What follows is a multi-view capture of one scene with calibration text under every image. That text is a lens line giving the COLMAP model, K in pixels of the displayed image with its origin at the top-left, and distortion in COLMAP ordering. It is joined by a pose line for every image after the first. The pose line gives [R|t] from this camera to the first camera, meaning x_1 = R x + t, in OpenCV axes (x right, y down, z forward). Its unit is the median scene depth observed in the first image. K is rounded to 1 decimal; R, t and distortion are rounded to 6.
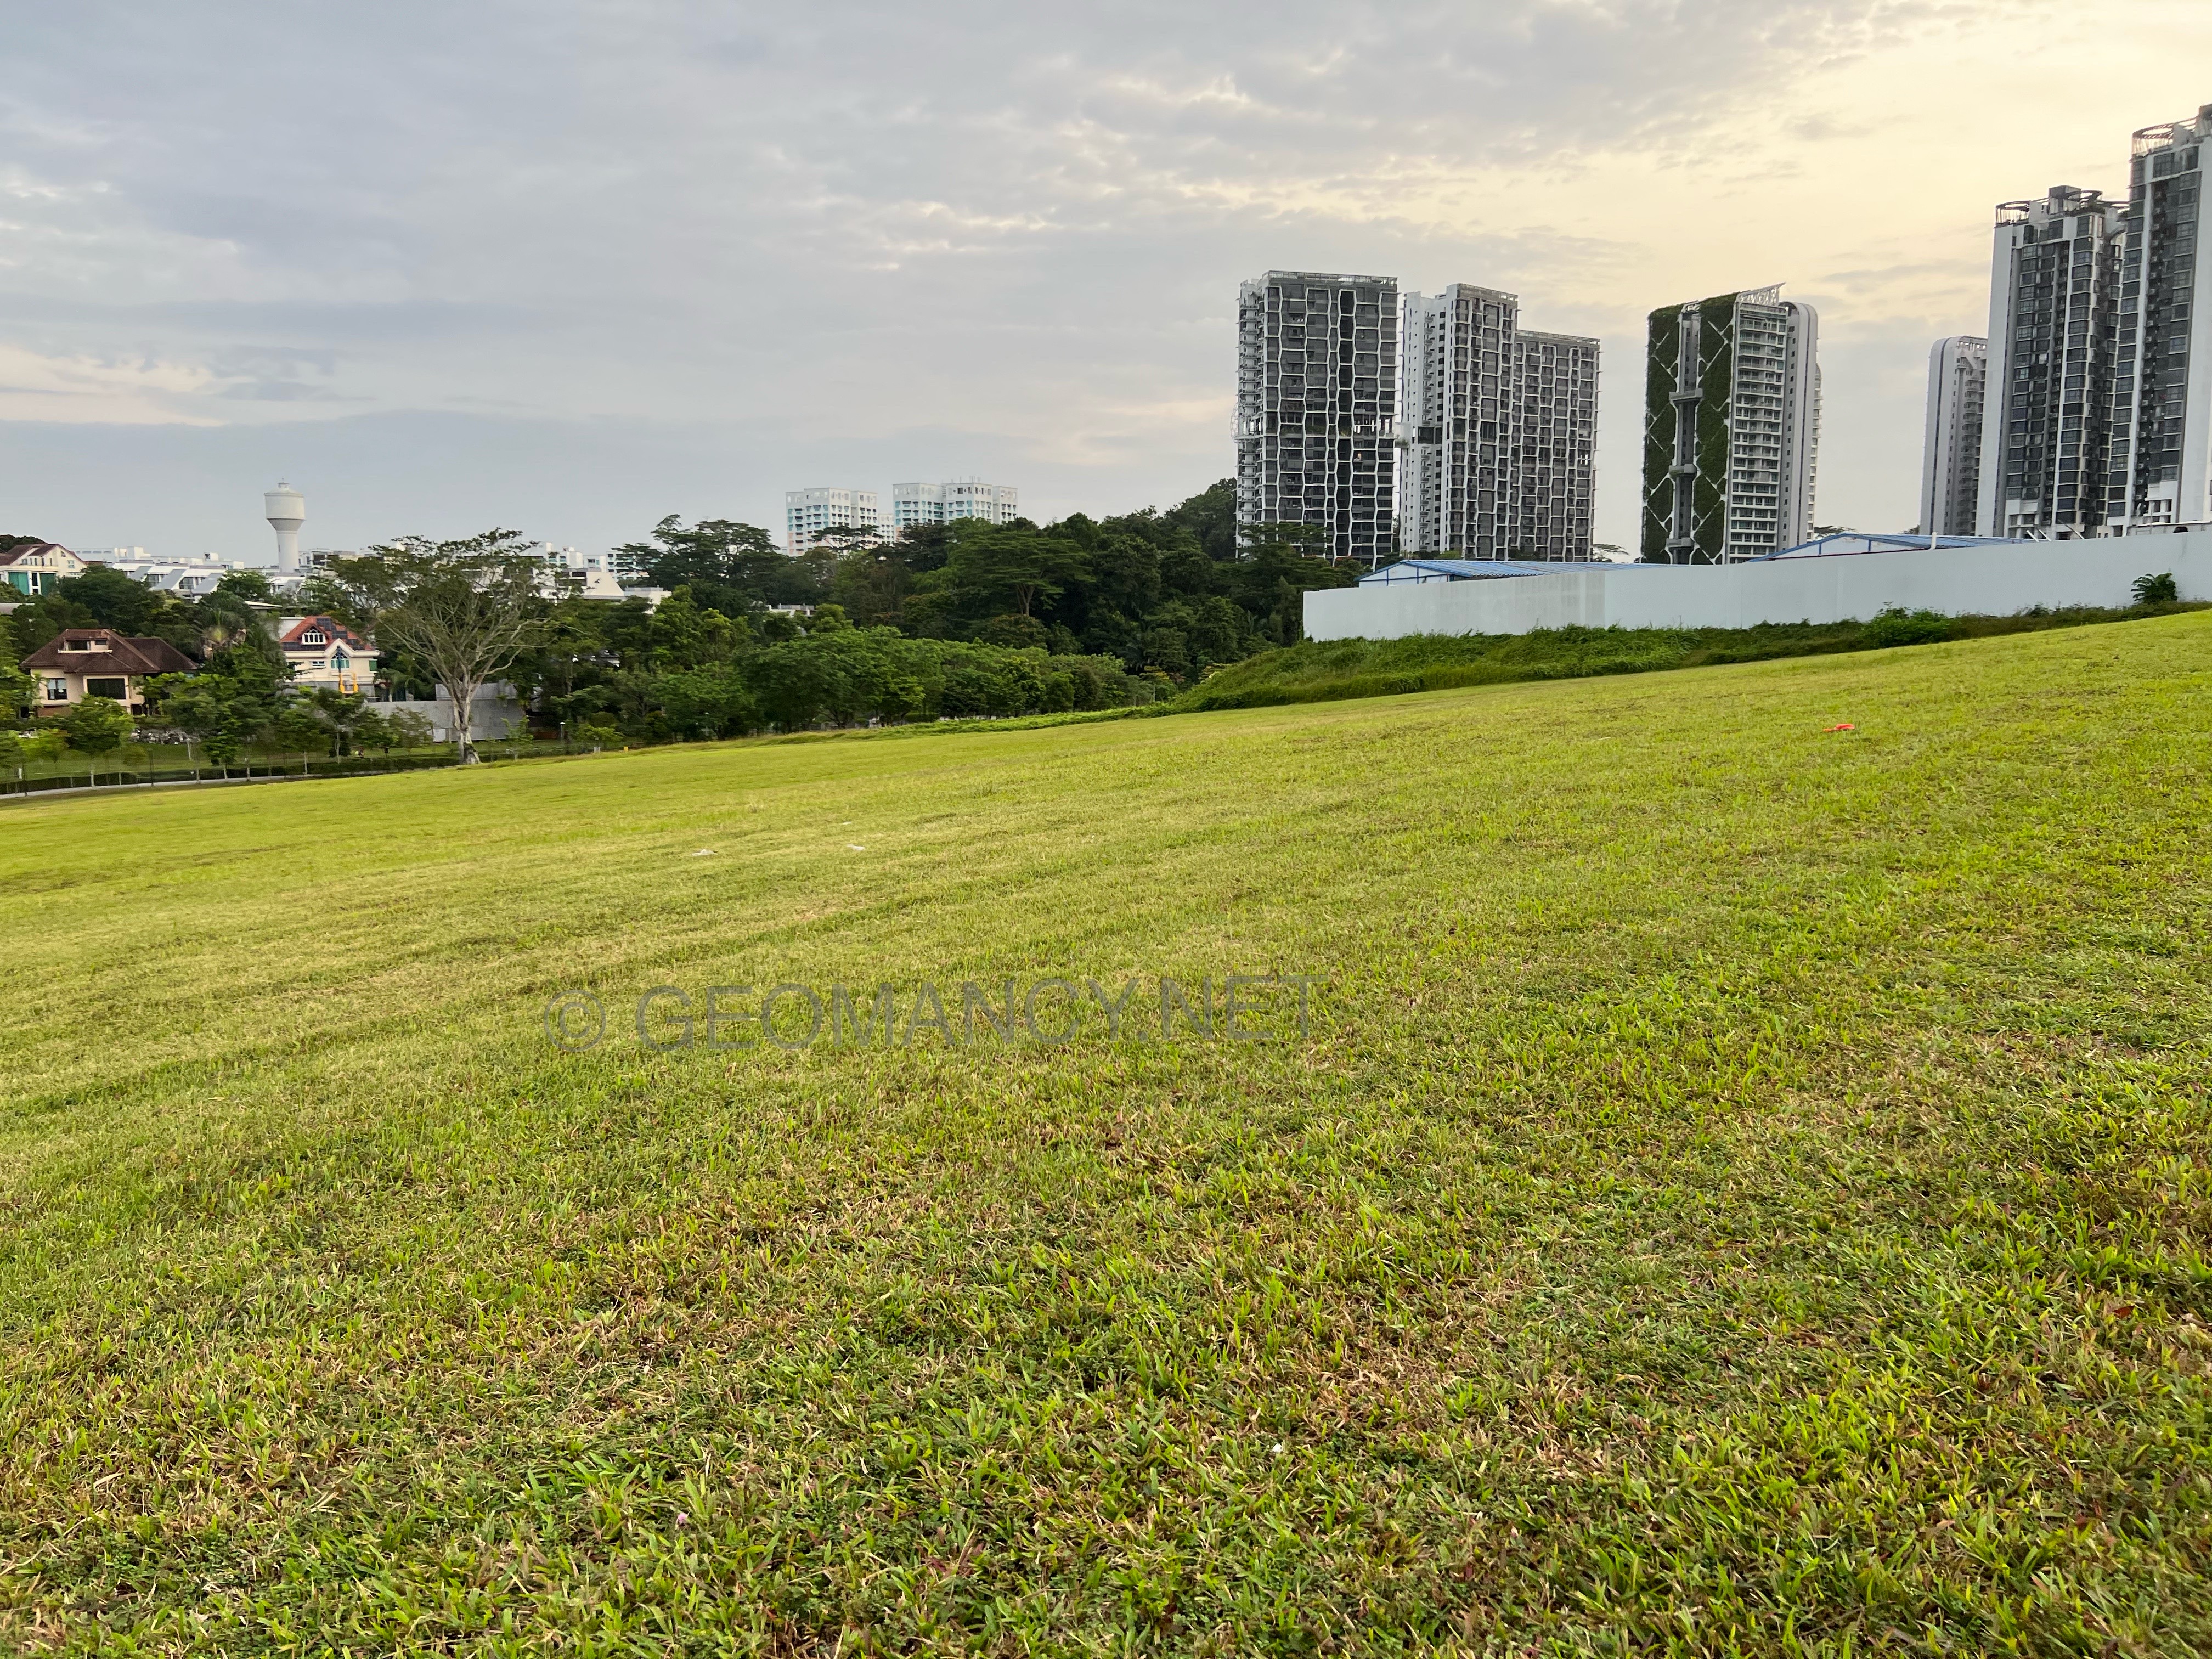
lens RADIAL K [[1671.7, 0, 1076.3], [0, 1671.7, 845.5], [0, 0, 1]] dist [0.034968, -0.047188]
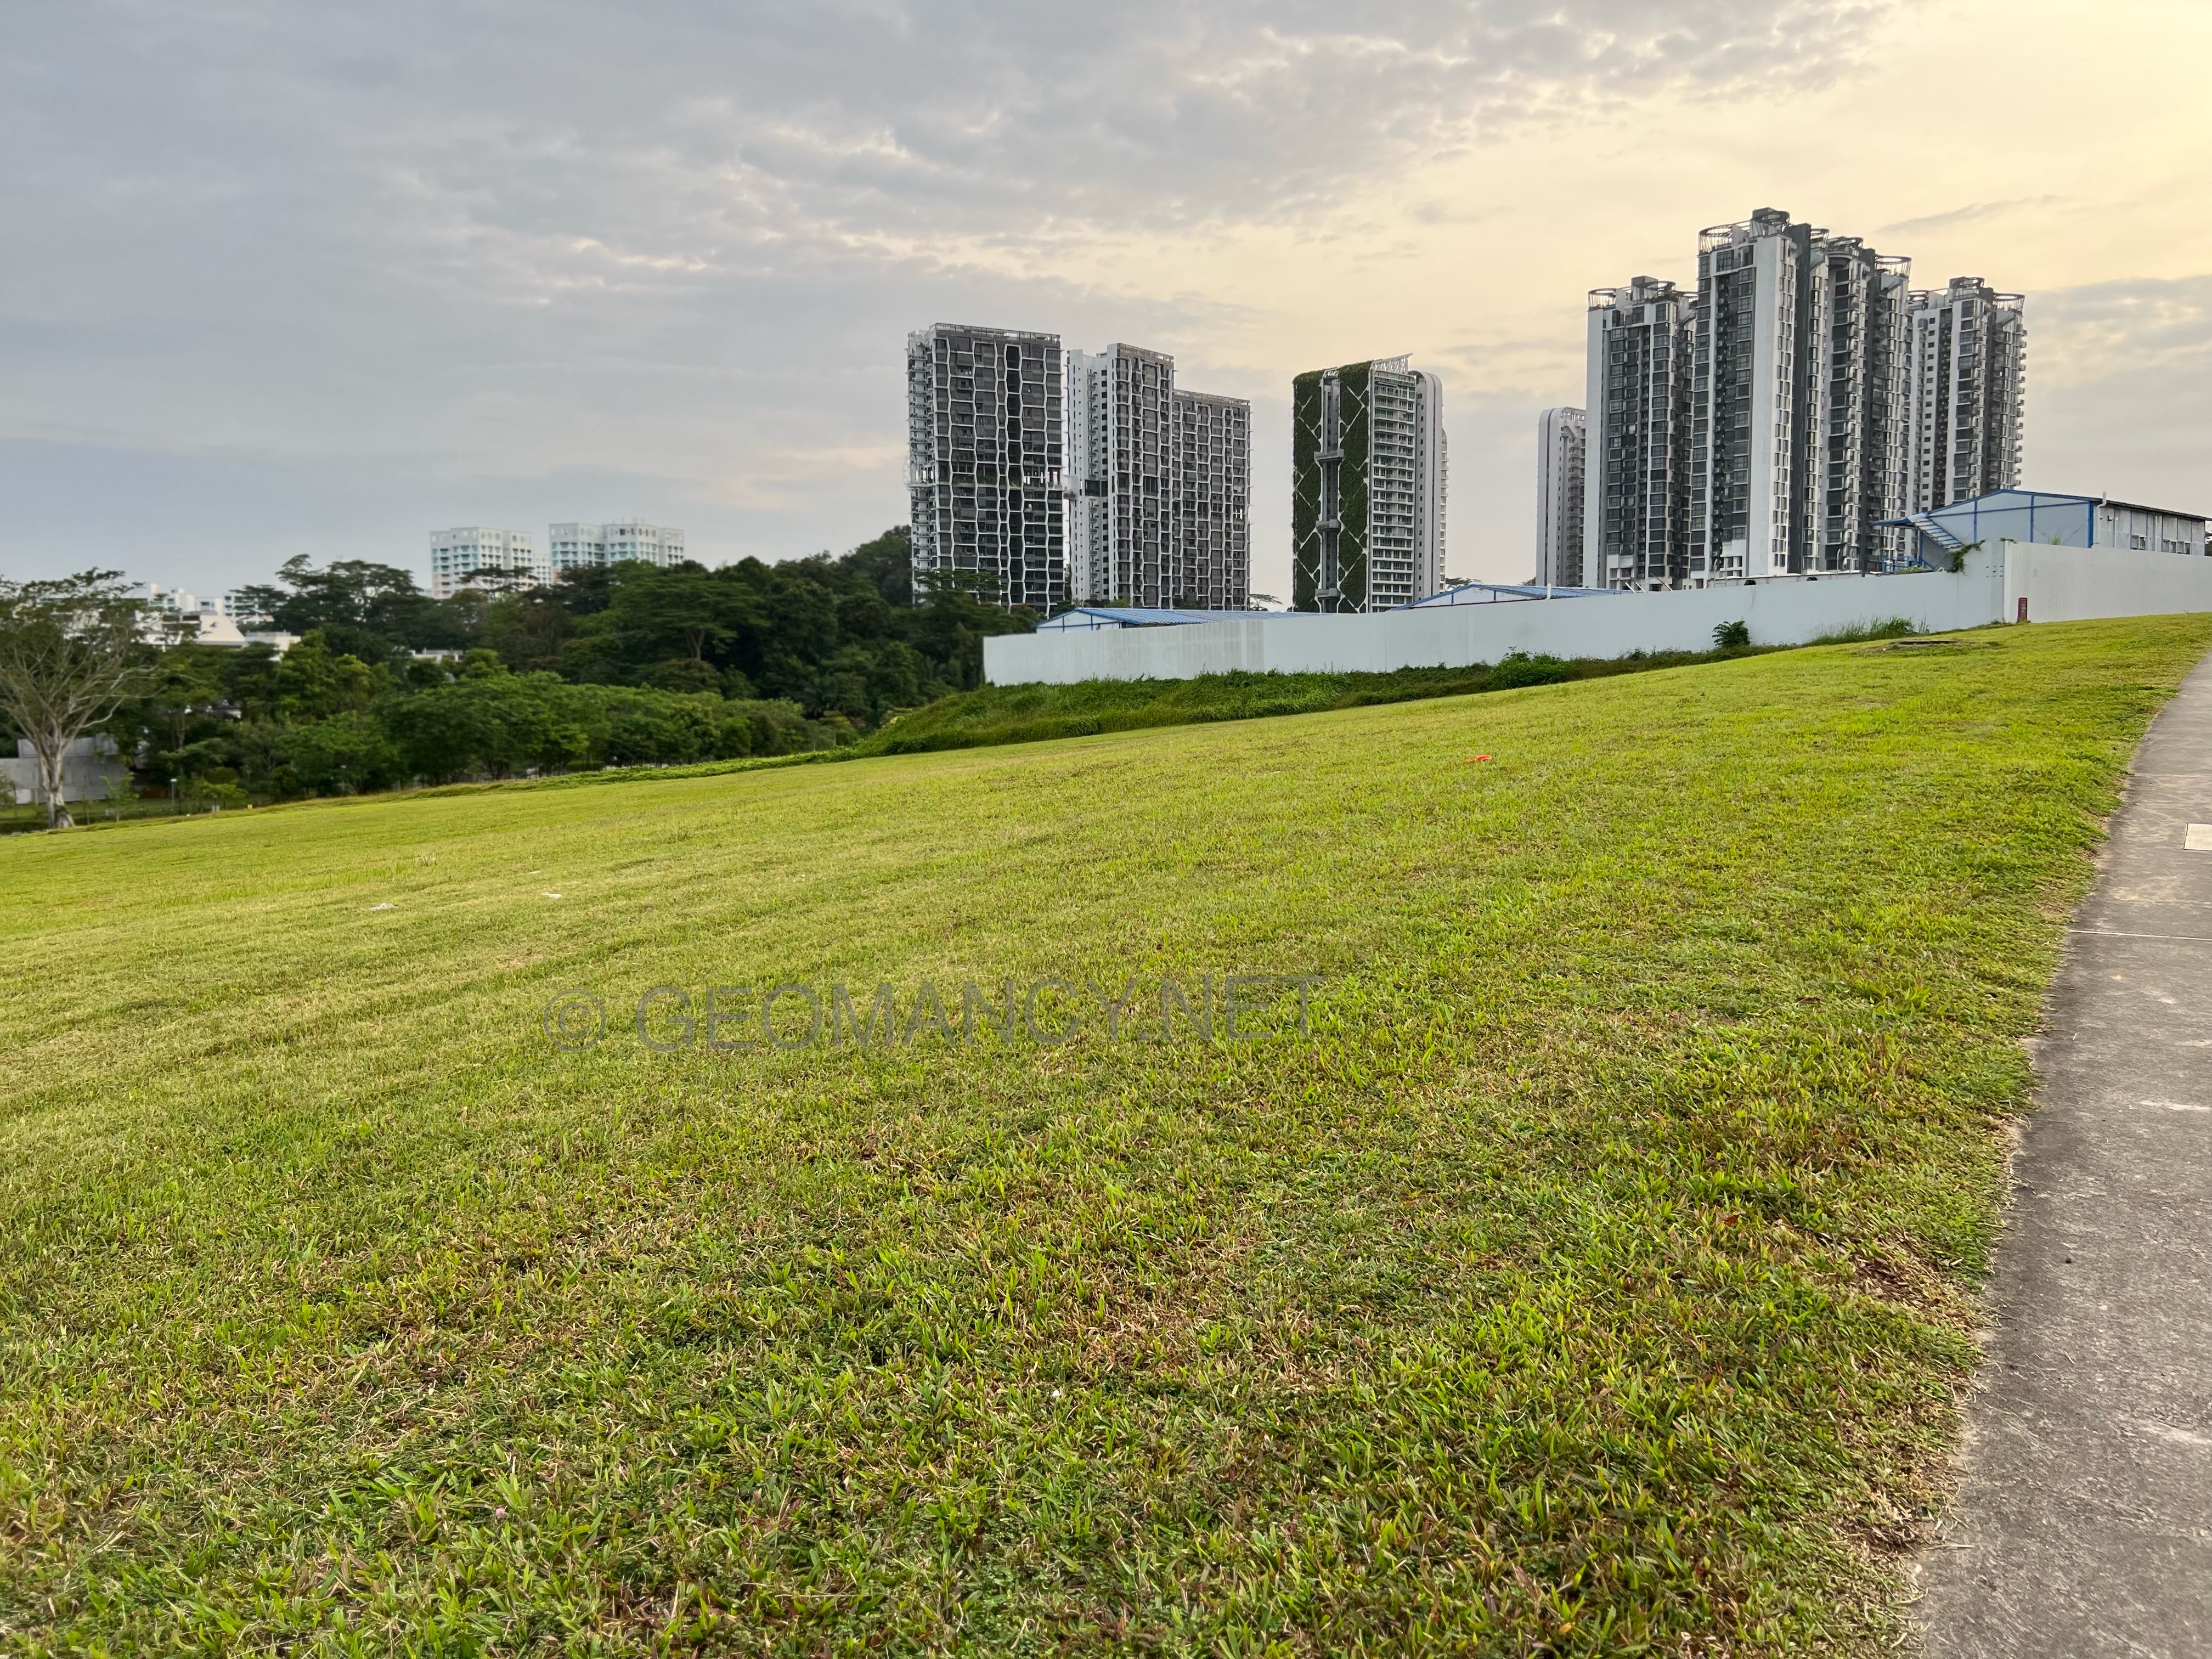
lens RADIAL K [[1671.7, 0, 1113.0], [0, 1671.7, 831.7], [0, 0, 1]] dist [0.034968, -0.047188]
pose [[0.977195, -0.024465, 0.210929, -0.002626], [0.031811, 0.998997, -0.031501, 0.000808], [-0.209947, 0.037493, 0.976994, -0.004274]]
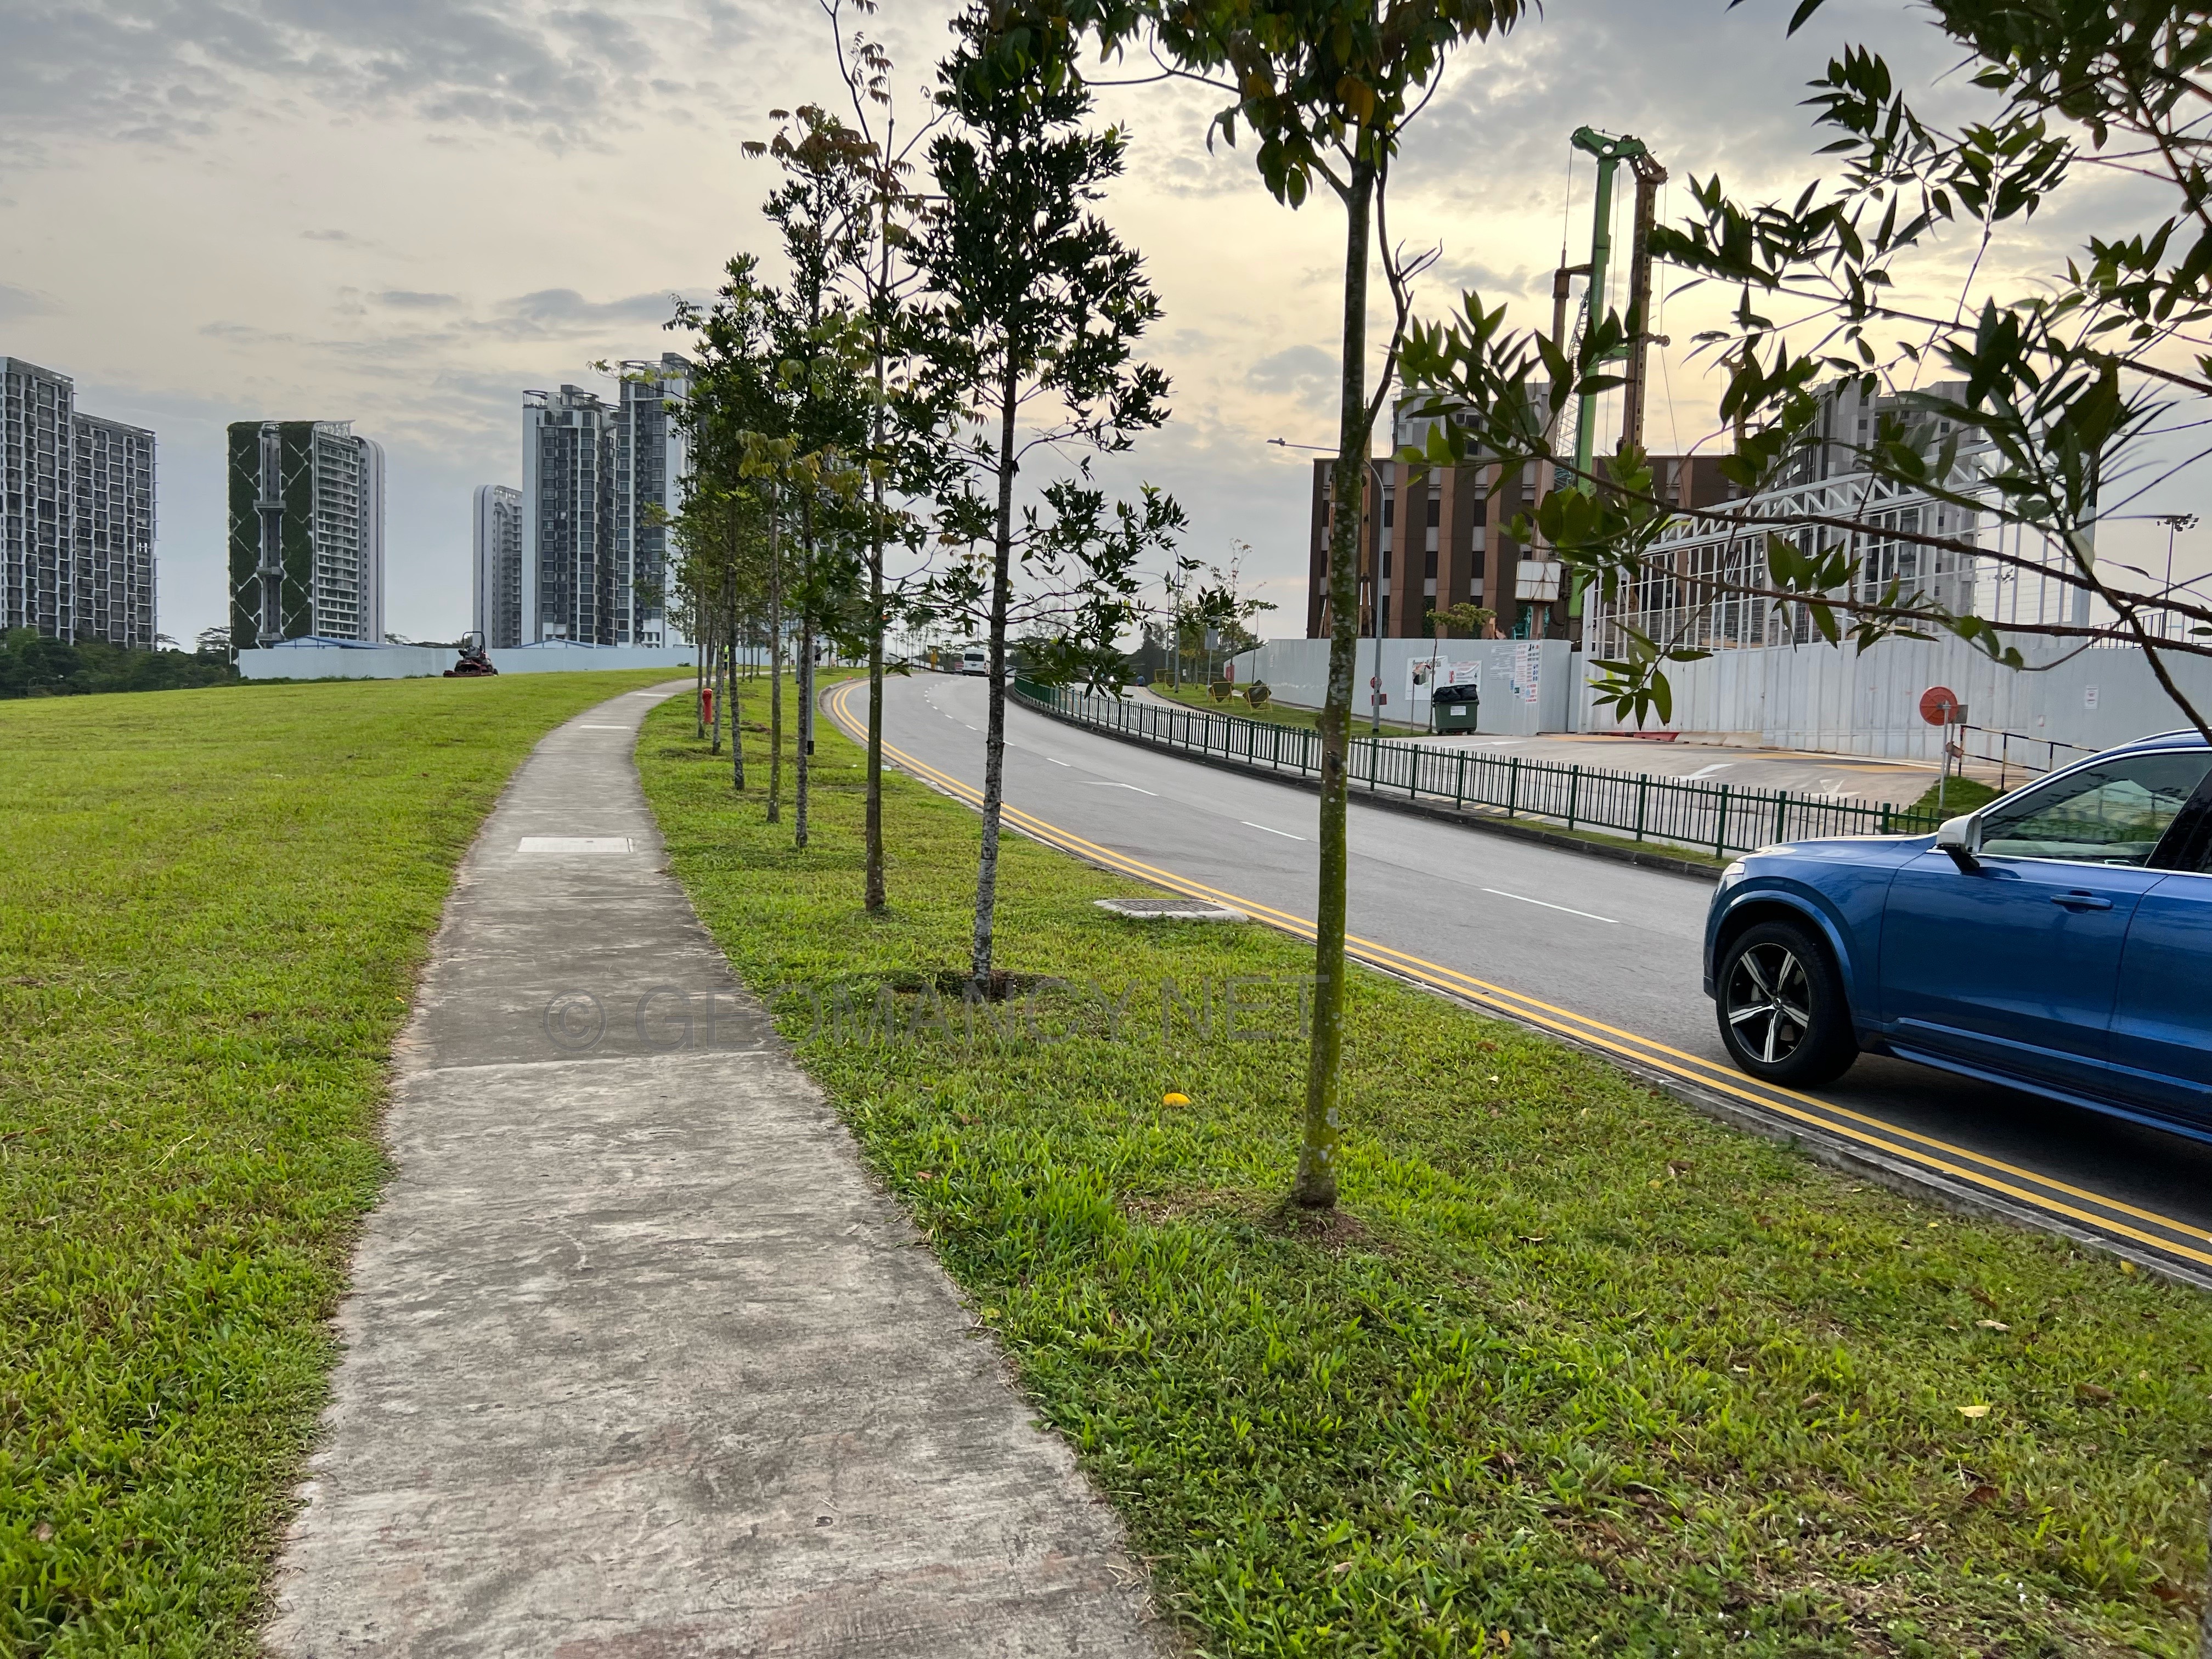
lens RADIAL K [[1671.7, 0, 1107.2], [0, 1671.7, 829.8], [0, 0, 1]] dist [0.034968, -0.047188]
pose [[0.669769, -0.012451, 0.742465, -0.117544], [0.064557, 0.997050, -0.041516, 0.034214], [-0.739758, 0.075737, 0.668597, -0.168079]]
